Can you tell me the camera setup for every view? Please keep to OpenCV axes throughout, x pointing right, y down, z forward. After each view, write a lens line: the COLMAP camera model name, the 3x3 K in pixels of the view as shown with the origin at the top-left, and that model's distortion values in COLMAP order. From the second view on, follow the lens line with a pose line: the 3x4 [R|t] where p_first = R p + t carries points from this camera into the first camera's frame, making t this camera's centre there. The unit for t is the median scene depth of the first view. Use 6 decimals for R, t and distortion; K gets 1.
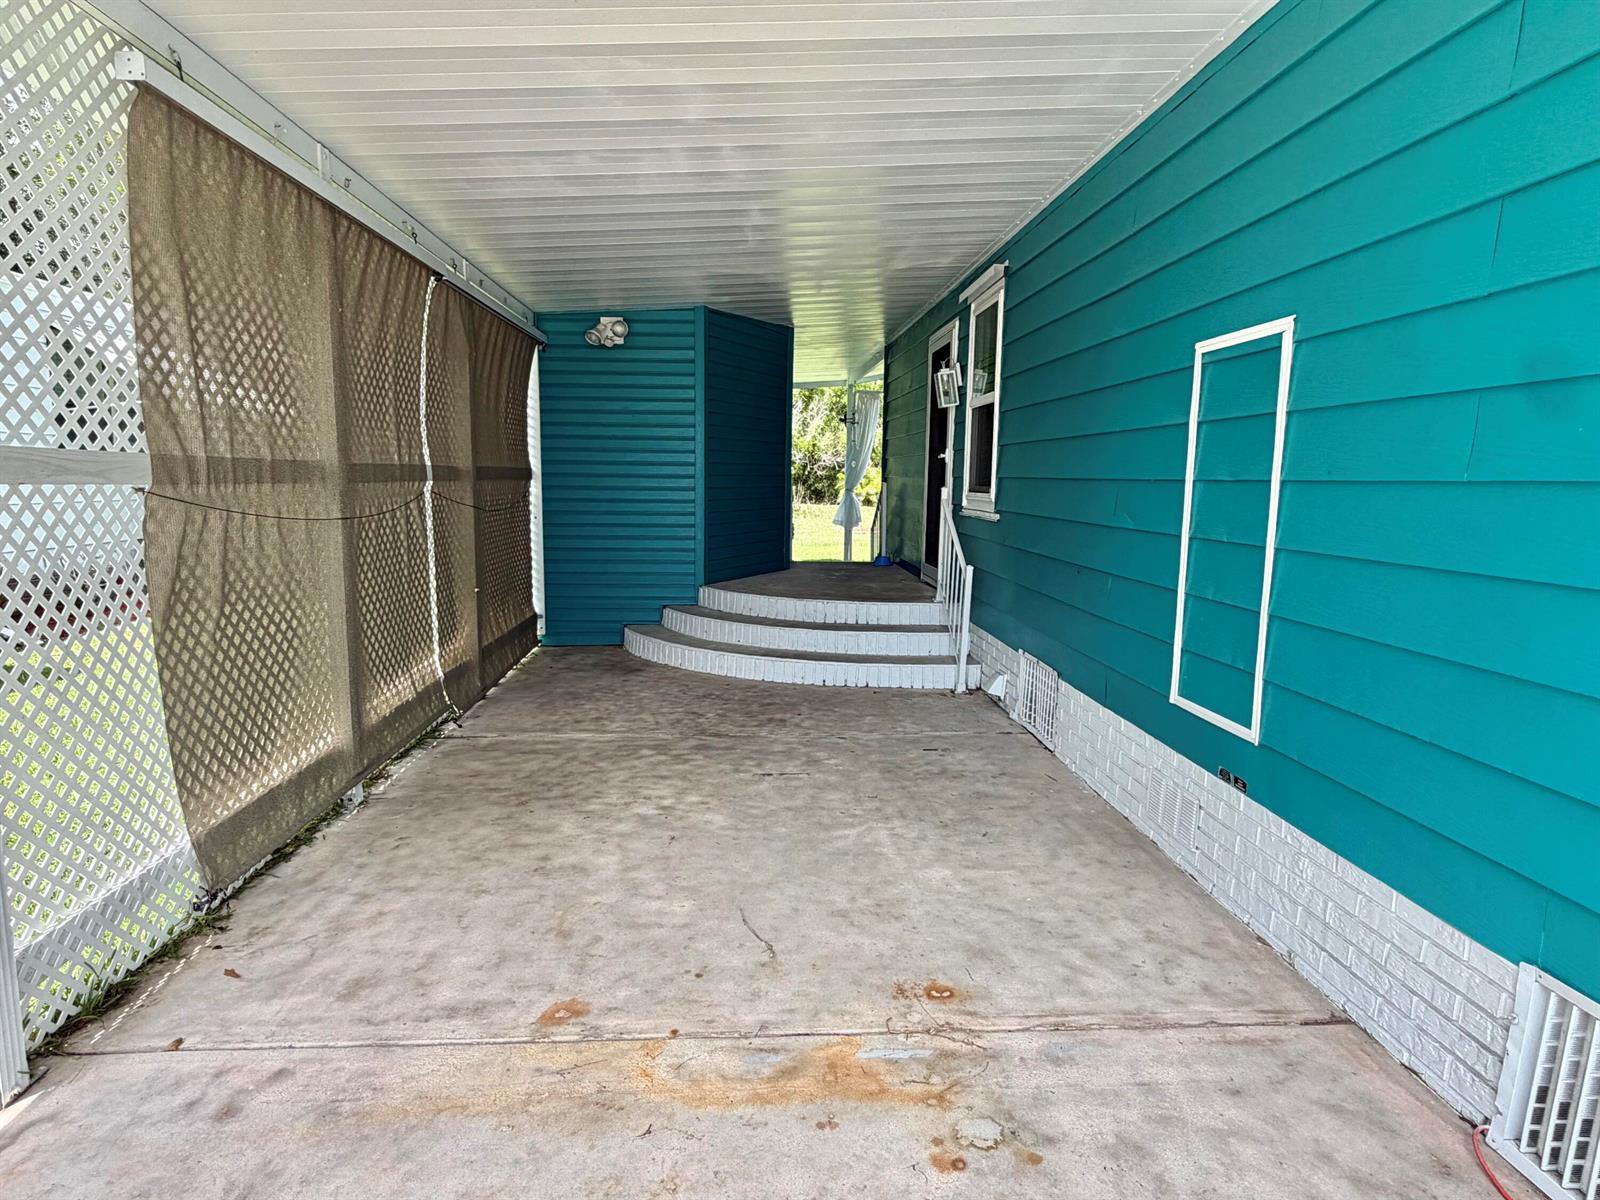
lens RADIAL K [[922.6, 0, 800.0], [0, 922.6, 600.0], [0, 0, 1]] dist [0.000239, -0.000567]
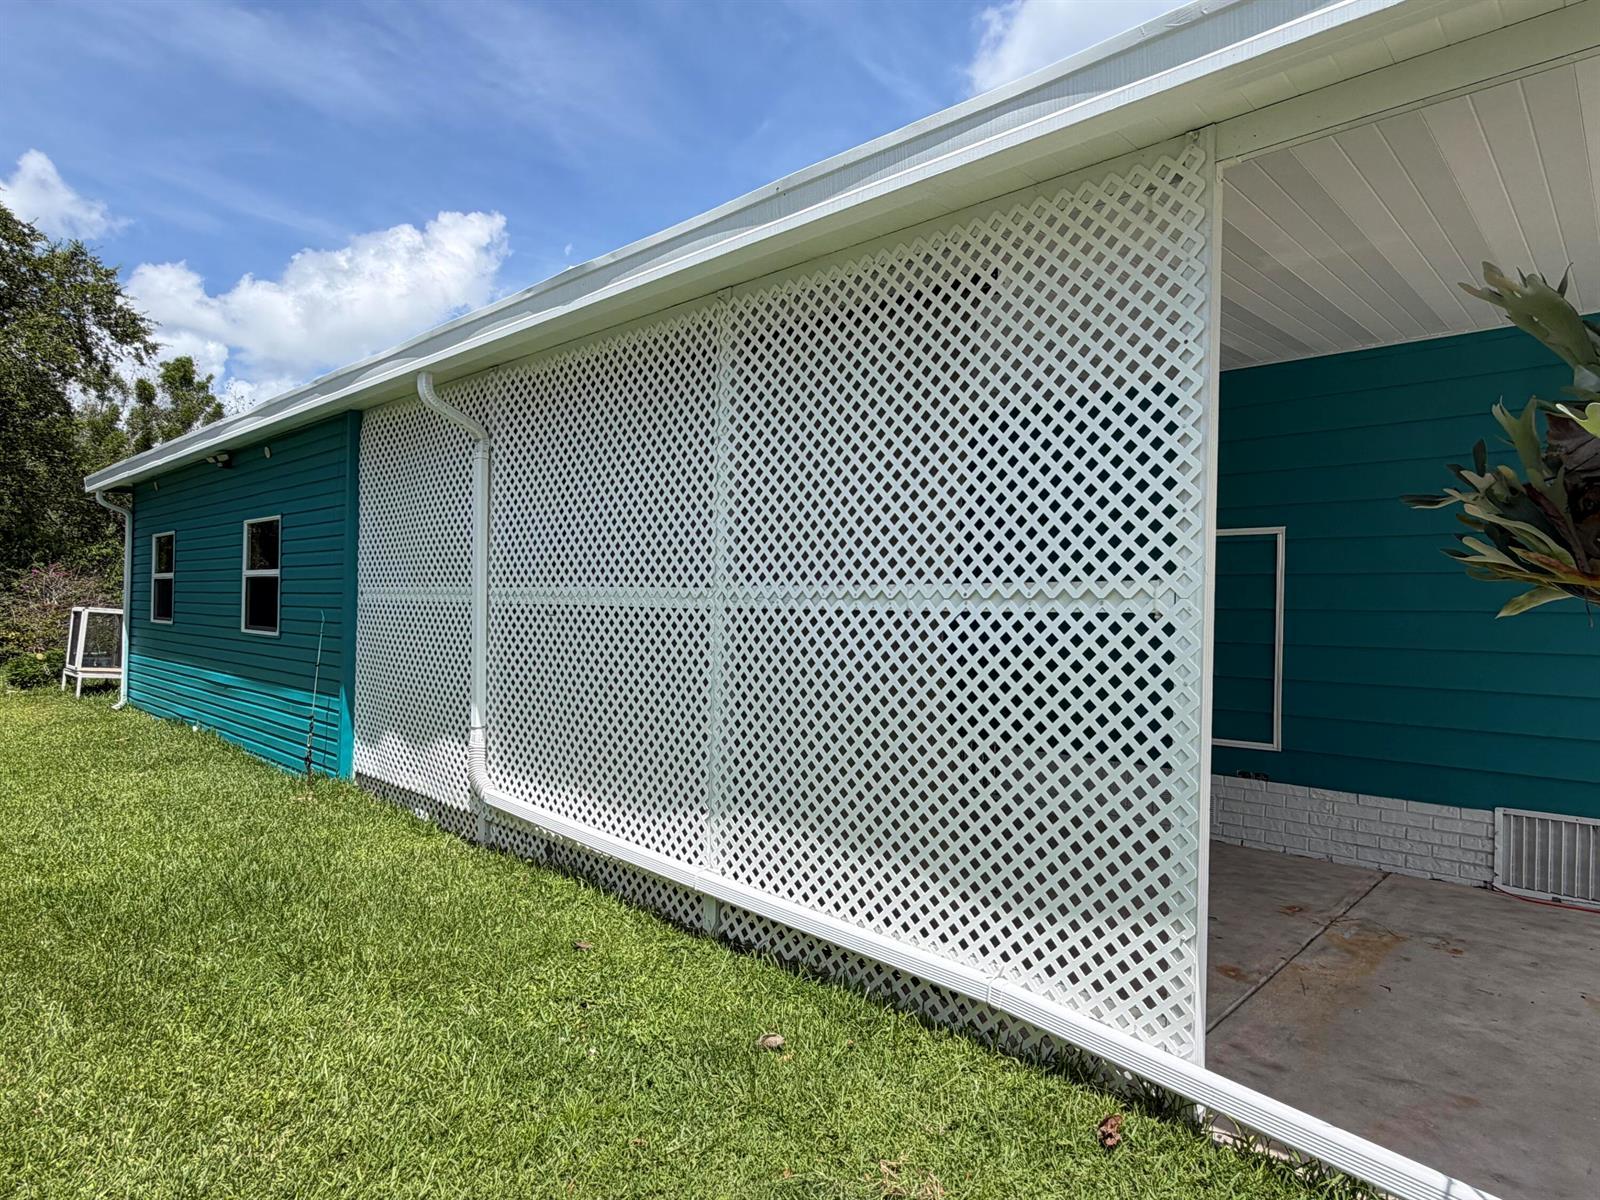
lens RADIAL K [[922.6, 0, 800.0], [0, 922.6, 600.0], [0, 0, 1]] dist [0.000239, -0.000567]
pose [[0.726998, 0.005312, 0.686619, -1.766052], [0.077524, 0.992941, -0.089765, -0.062003], [-0.682249, 0.118489, 0.721455, 0.339929]]
